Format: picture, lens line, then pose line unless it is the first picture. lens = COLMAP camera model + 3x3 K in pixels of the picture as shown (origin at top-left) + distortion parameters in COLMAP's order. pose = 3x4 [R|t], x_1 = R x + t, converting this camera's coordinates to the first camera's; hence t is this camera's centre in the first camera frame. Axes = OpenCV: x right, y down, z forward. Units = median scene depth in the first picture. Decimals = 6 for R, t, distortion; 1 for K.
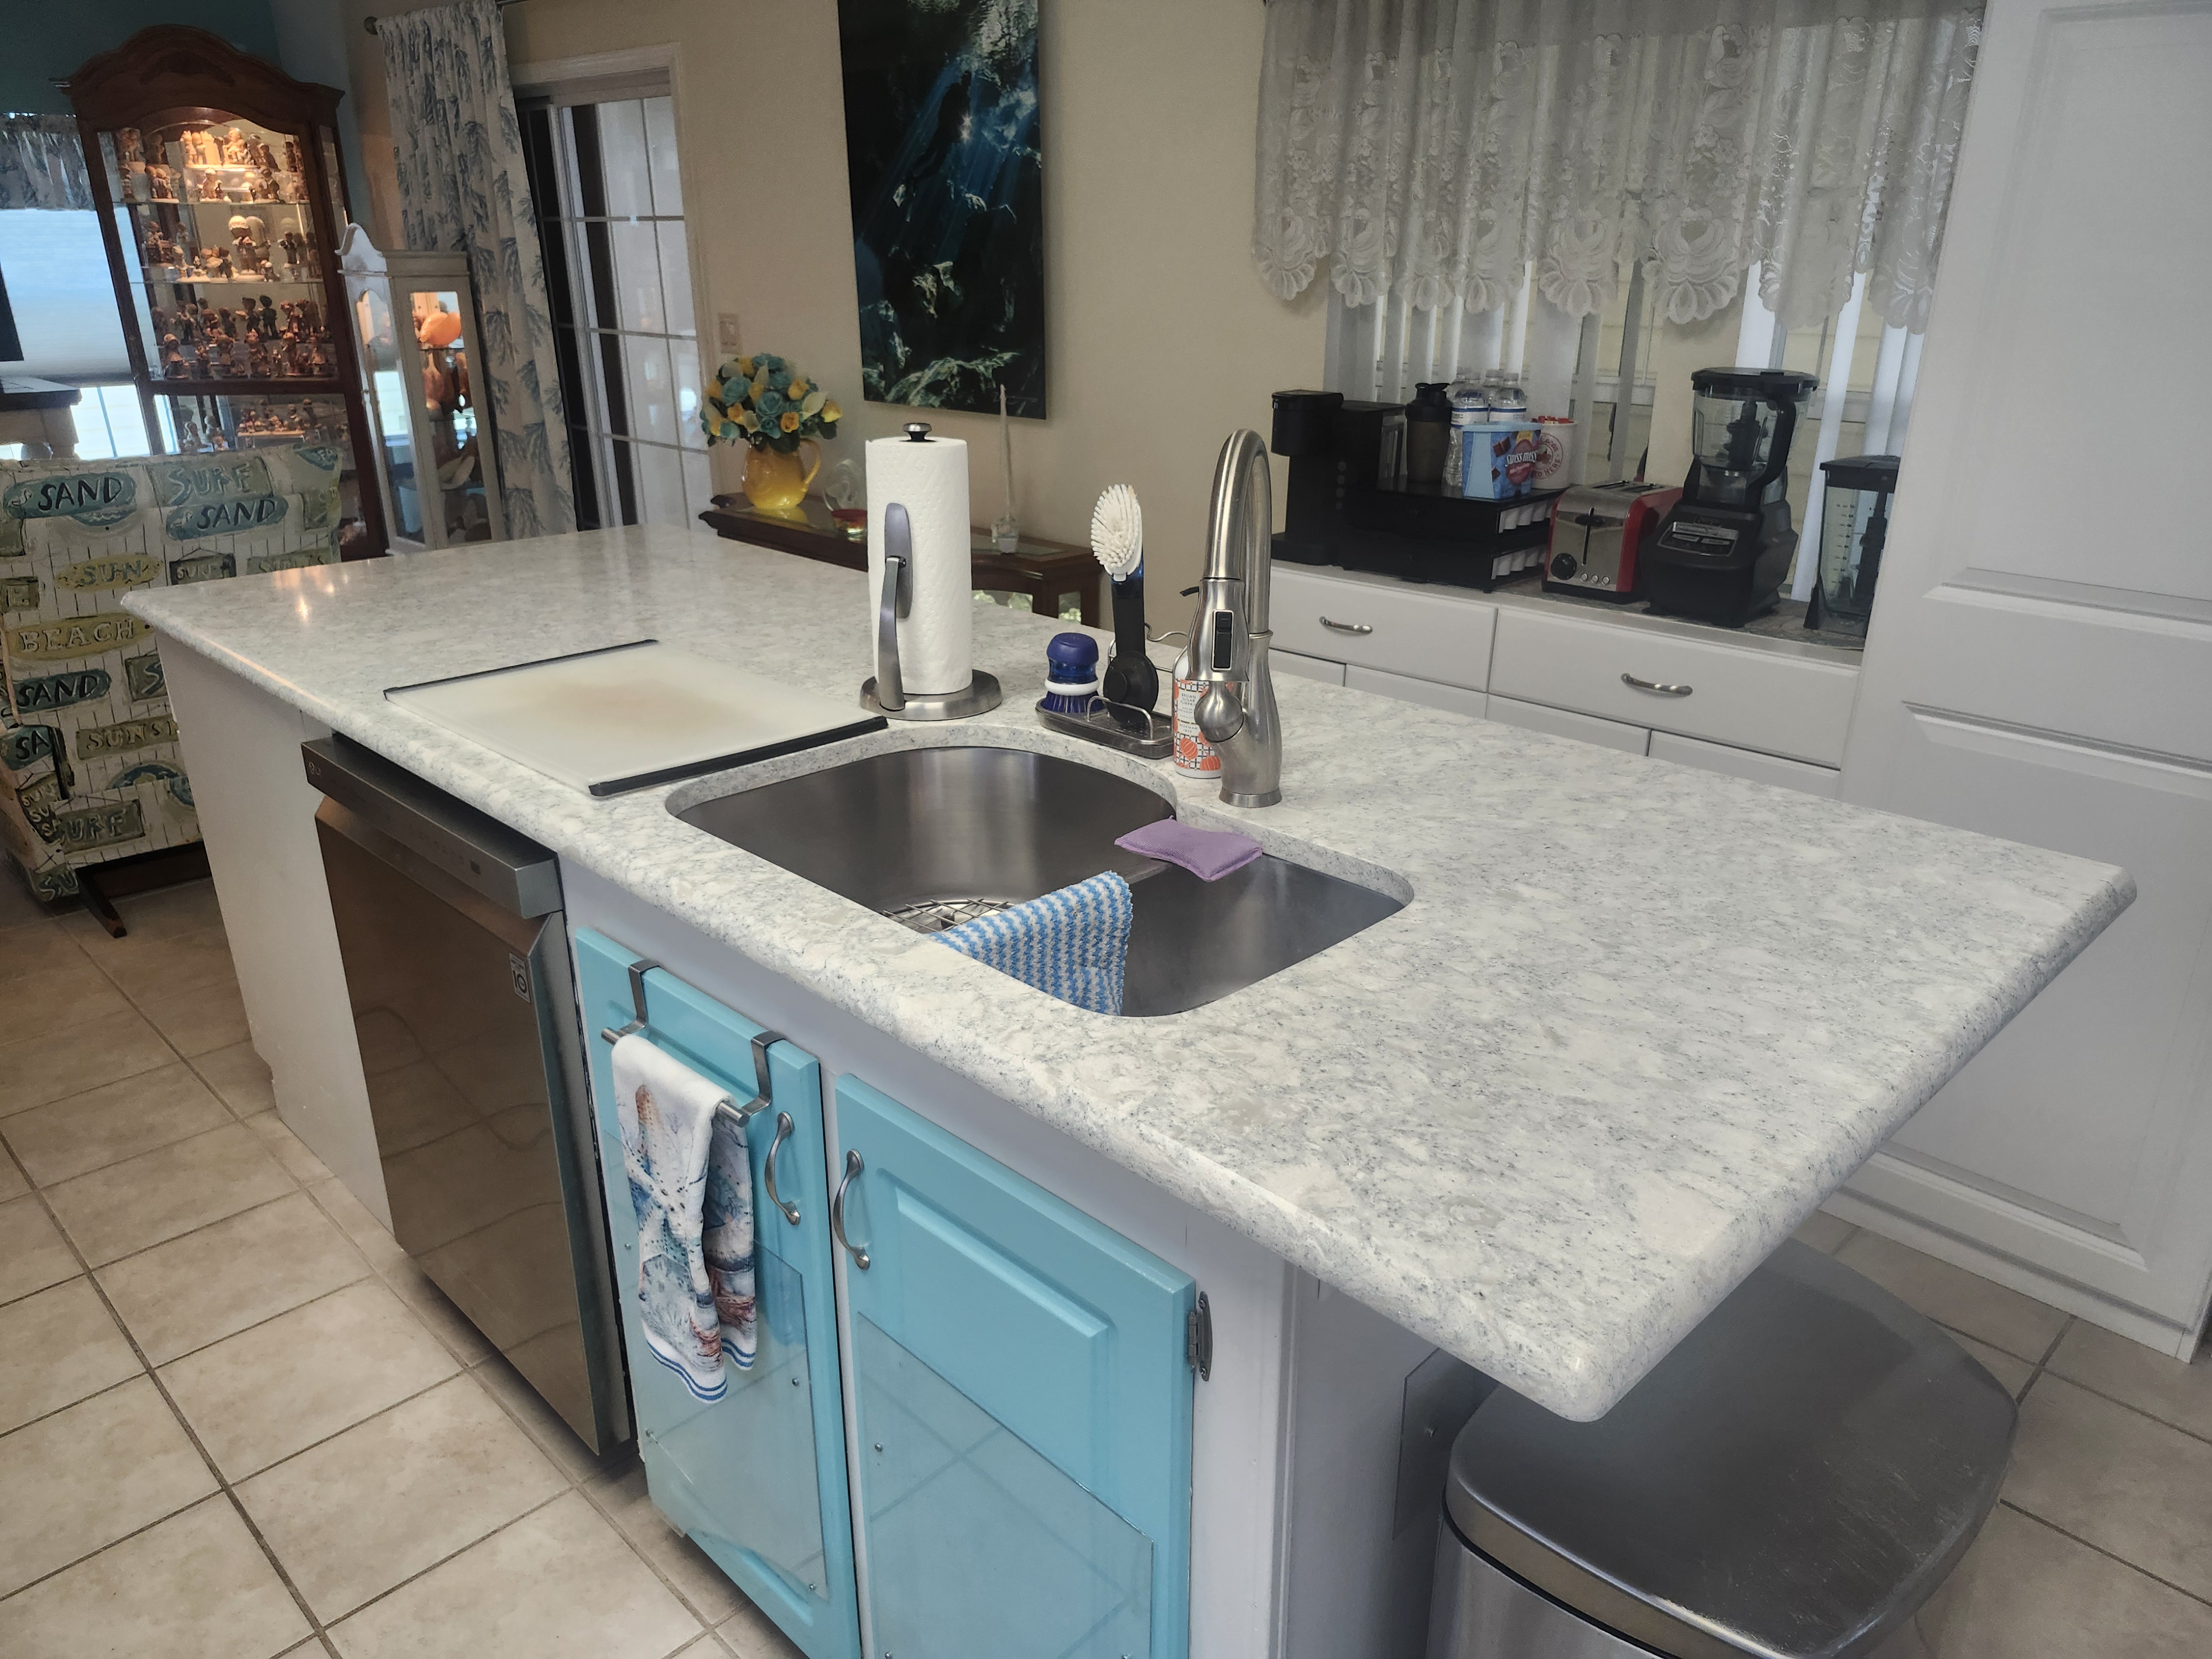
lens RADIAL K [[1537.6, 0, 1107.6], [0, 1537.6, 841.4], [0, 0, 1]] dist [0.053277, -0.049900]
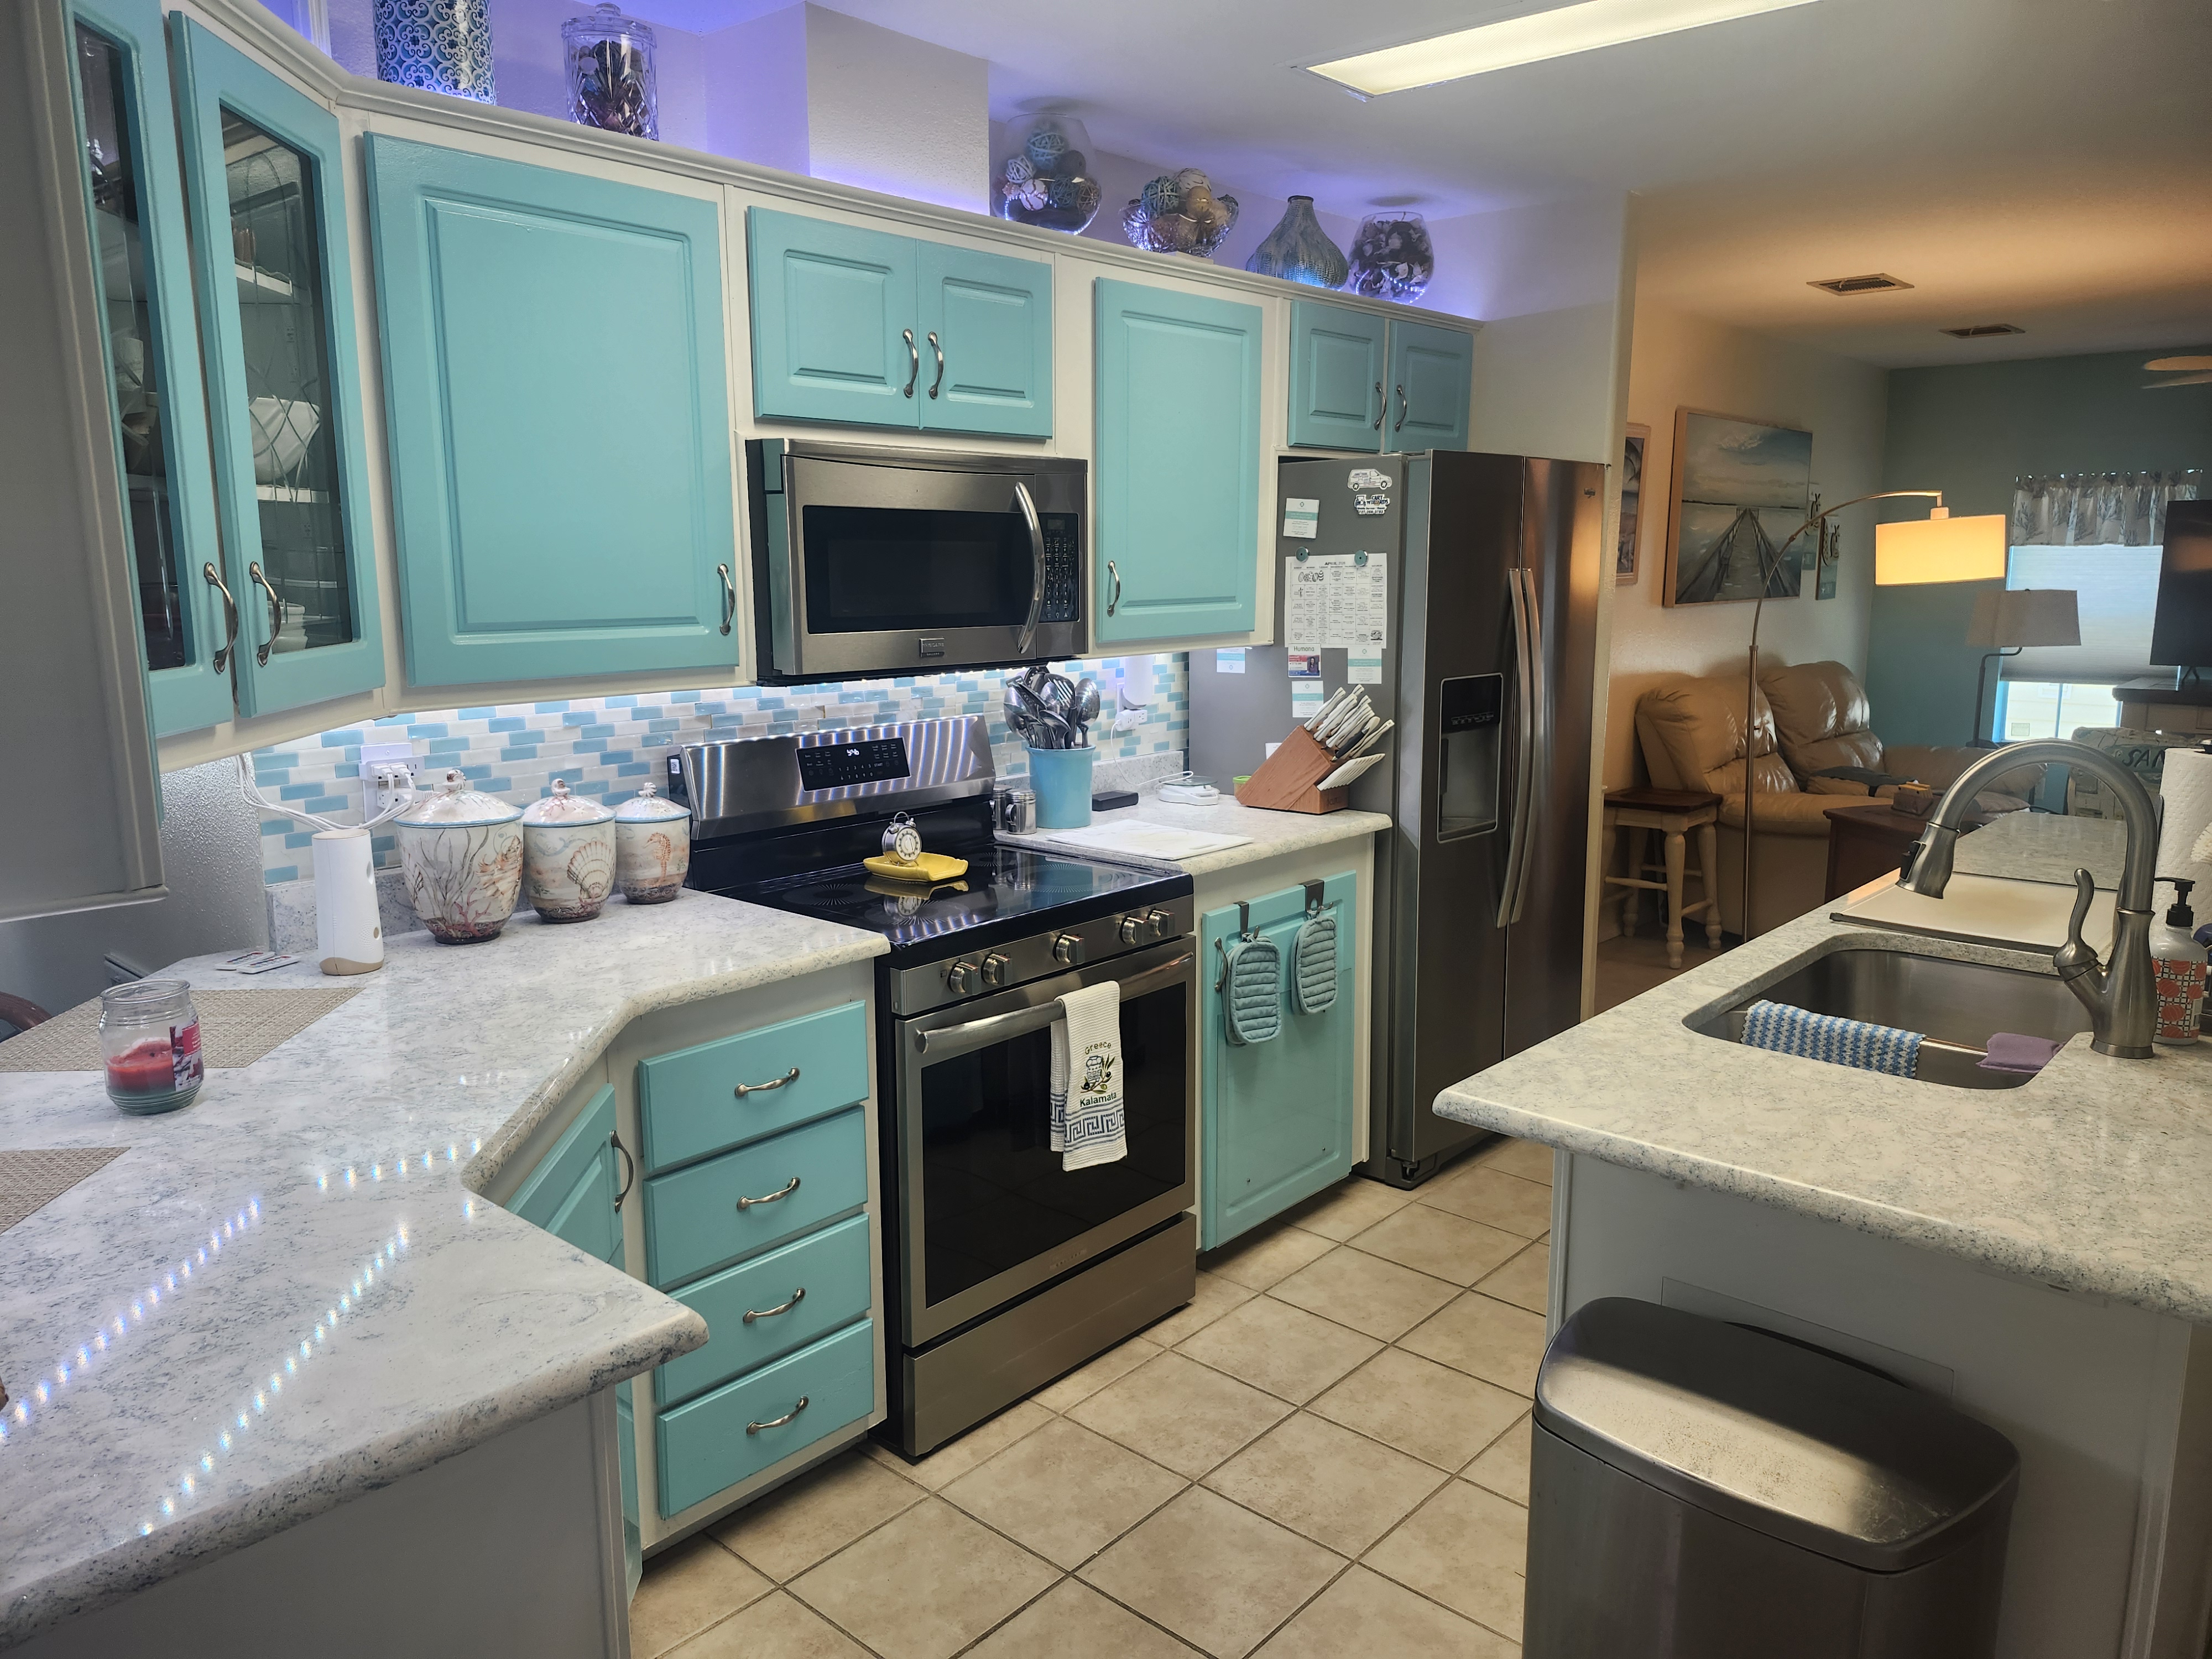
lens RADIAL K [[1511.9, 0, 1086.3], [0, 1511.9, 830.2], [0, 0, 1]] dist [0.118051, -0.146942]
pose [[0.039383, 0.175645, -0.983666, 0.493688], [-0.357881, 0.921602, 0.150234, -0.032188], [0.932936, 0.346118, 0.099155, 0.035378]]
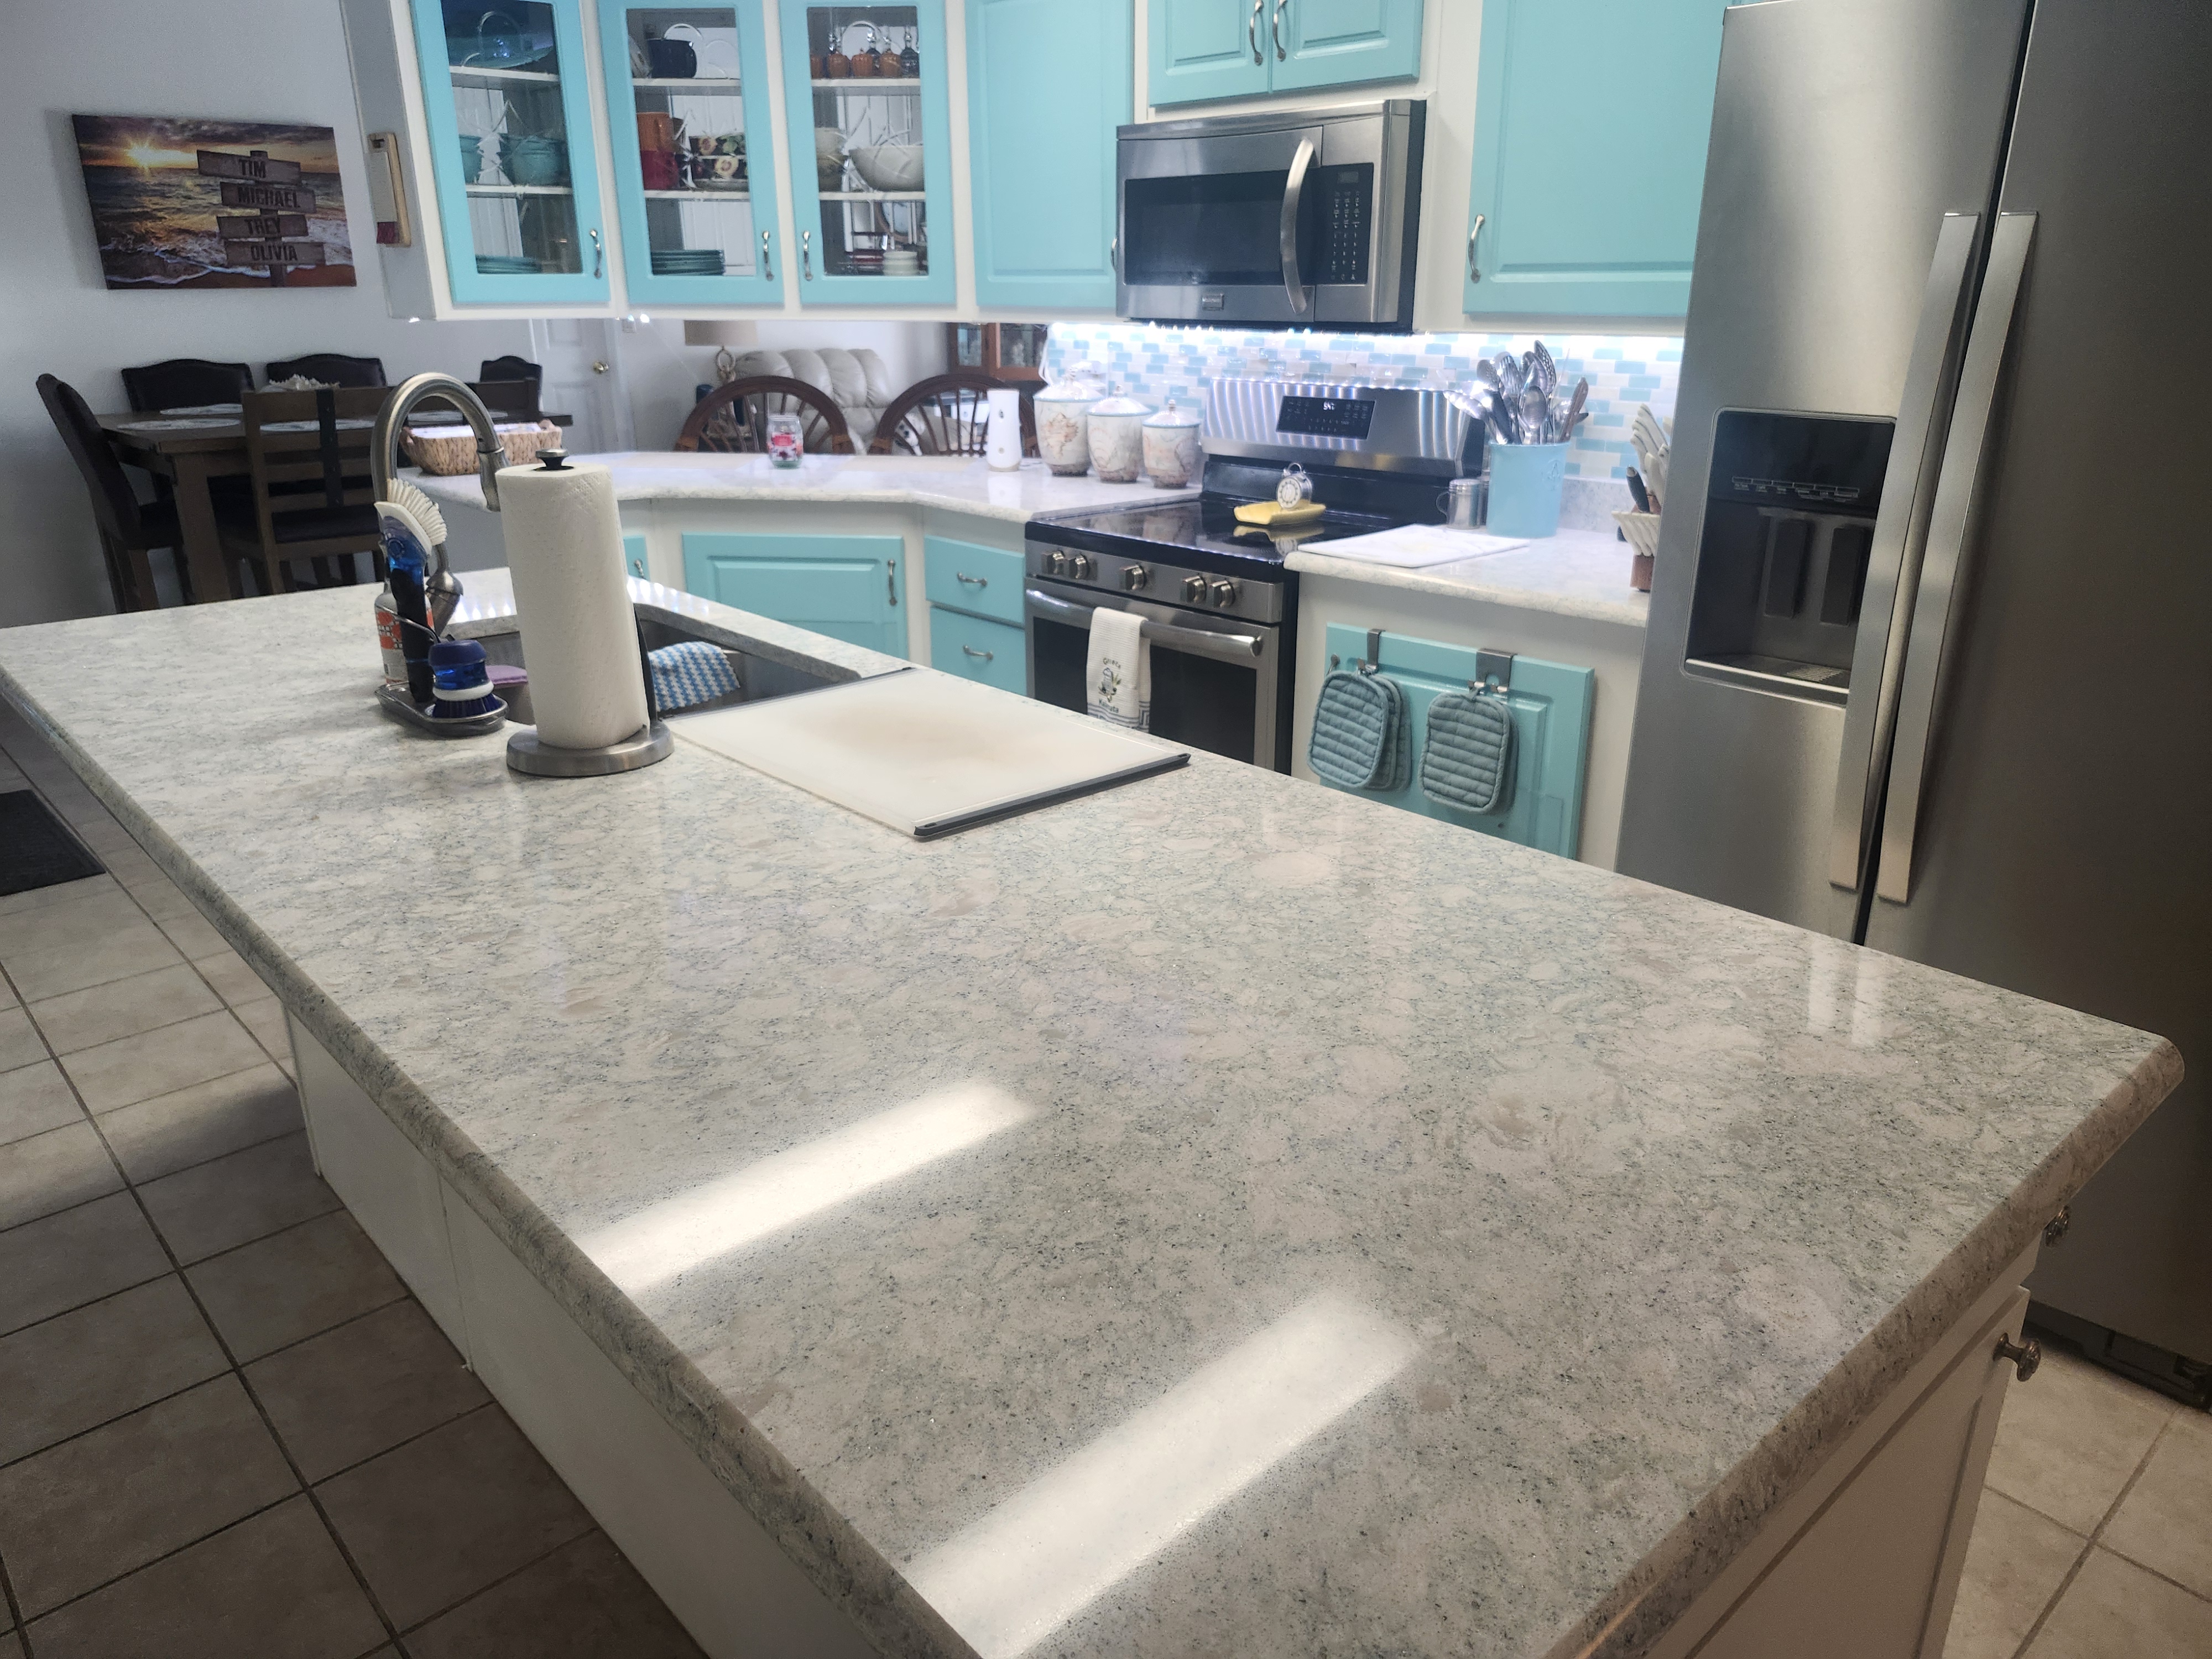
lens RADIAL K [[1531.3, 0, 1097.3], [0, 1531.3, 839.8], [0, 0, 1]] dist [0.056287, -0.053260]
pose [[-0.998720, -0.012810, 0.048934, -0.228194], [0.023010, 0.746467, 0.665025, -0.325107], [-0.045046, 0.665299, -0.745216, 0.847863]]
